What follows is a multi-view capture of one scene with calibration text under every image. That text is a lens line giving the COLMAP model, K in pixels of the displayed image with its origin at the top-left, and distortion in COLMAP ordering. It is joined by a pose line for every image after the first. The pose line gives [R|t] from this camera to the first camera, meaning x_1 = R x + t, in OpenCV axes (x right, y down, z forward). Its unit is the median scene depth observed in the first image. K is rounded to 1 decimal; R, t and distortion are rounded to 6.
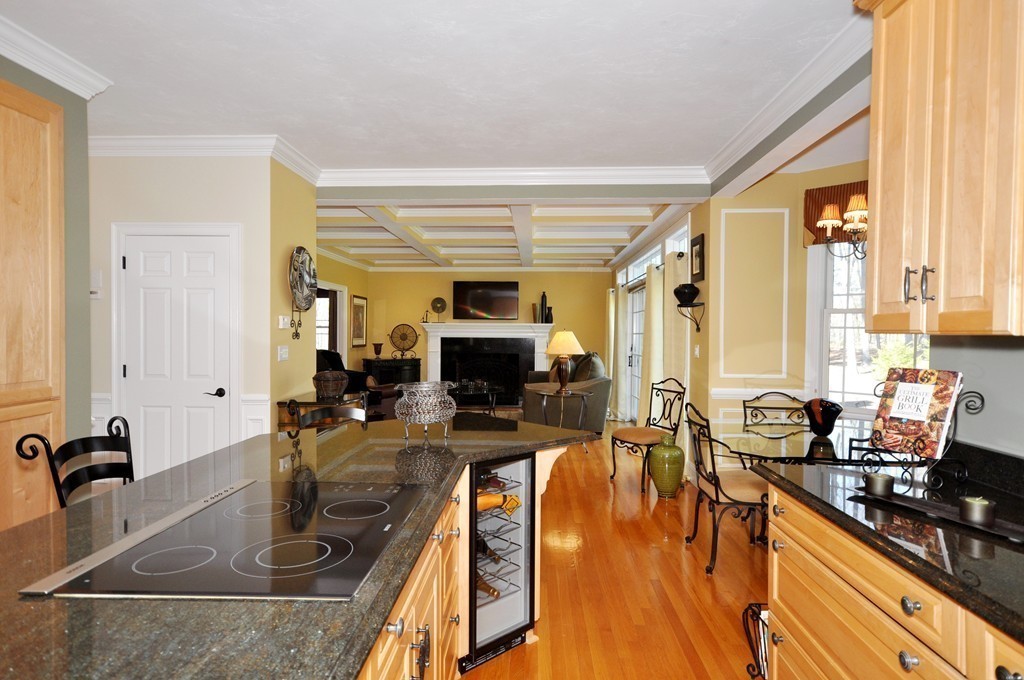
lens RADIAL K [[461.3, 0, 512.0], [0, 461.3, 340.0], [0, 0, 1]] dist [0.009137, 0.000230]
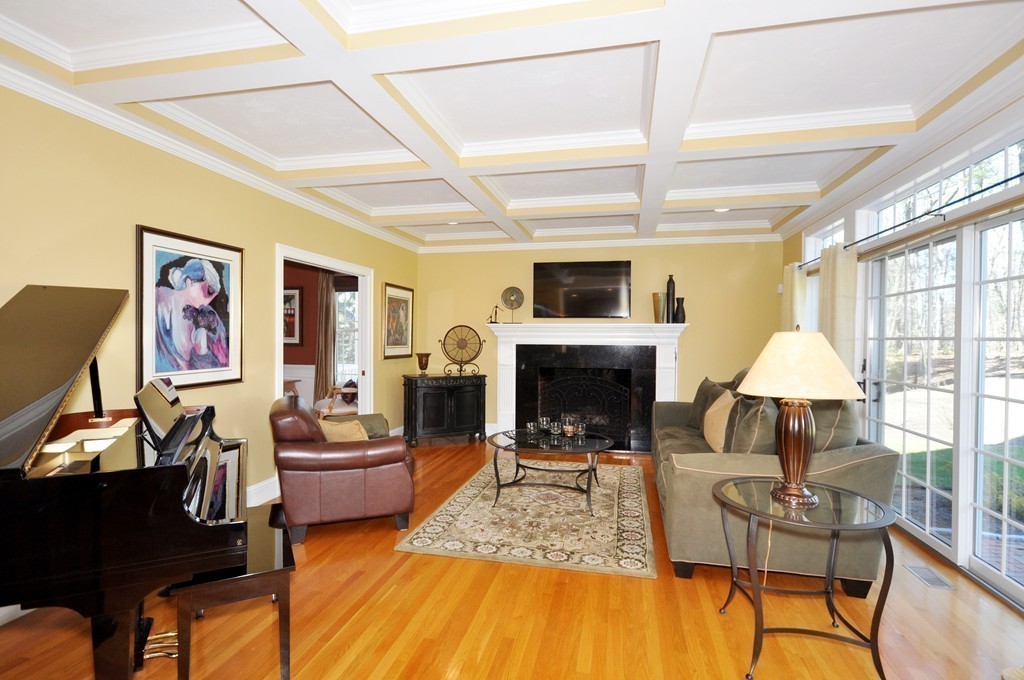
lens RADIAL K [[470.6, 0, 518.6], [0, 470.6, 346.8], [0, 0, 1]] dist [0.020819, 0.000301]
pose [[0.981952, 0.003231, -0.189104, -0.017327], [-0.002836, 0.999993, 0.002359, -0.004161], [0.189111, -0.001780, 0.981954, 0.317932]]
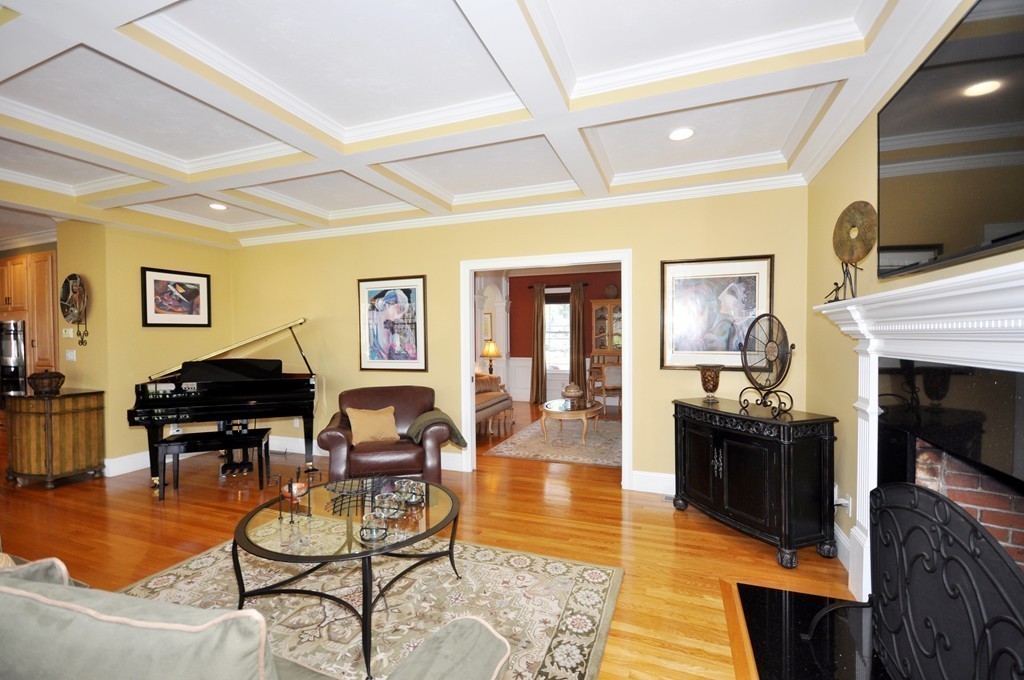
lens RADIAL K [[461.3, 0, 512.0], [0, 461.3, 340.0], [0, 0, 1]] dist [0.009137, 0.000230]
pose [[-0.332228, 0.010045, -0.943146, 0.142775], [-0.013330, 0.999793, 0.015343, -0.019040], [0.943105, 0.017669, -0.332025, 0.919611]]
